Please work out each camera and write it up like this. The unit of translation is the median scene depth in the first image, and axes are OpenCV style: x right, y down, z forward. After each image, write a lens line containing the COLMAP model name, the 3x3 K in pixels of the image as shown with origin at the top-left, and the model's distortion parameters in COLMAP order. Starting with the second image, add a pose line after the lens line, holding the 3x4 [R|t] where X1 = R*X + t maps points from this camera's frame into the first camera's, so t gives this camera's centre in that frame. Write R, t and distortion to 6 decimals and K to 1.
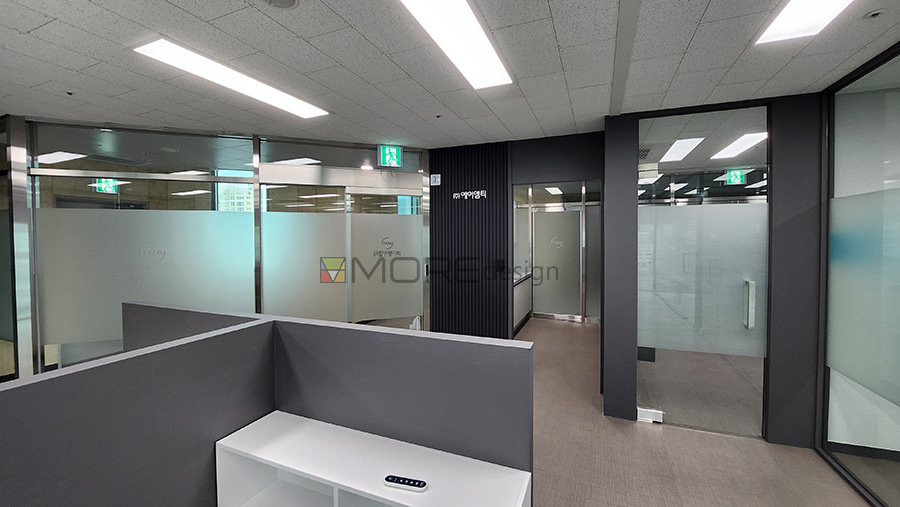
lens RADIAL K [[371.2, 0, 442.5], [0, 371.2, 252.2], [0, 0, 1]] dist [-0.000681, 0.000215]
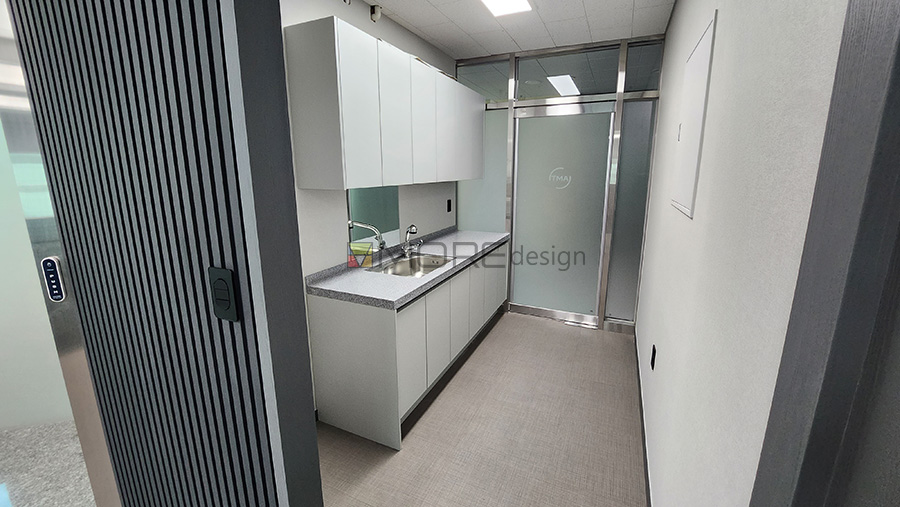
lens RADIAL K [[371.2, 0, 454.8], [0, 371.2, 253.5], [0, 0, 1]] dist [-0.000681, 0.000215]
pose [[0.999479, 0.008122, -0.031247, 0.178055], [-0.002116, 0.982237, 0.187634, -0.014114], [0.032216, -0.187470, 0.981742, 0.469970]]
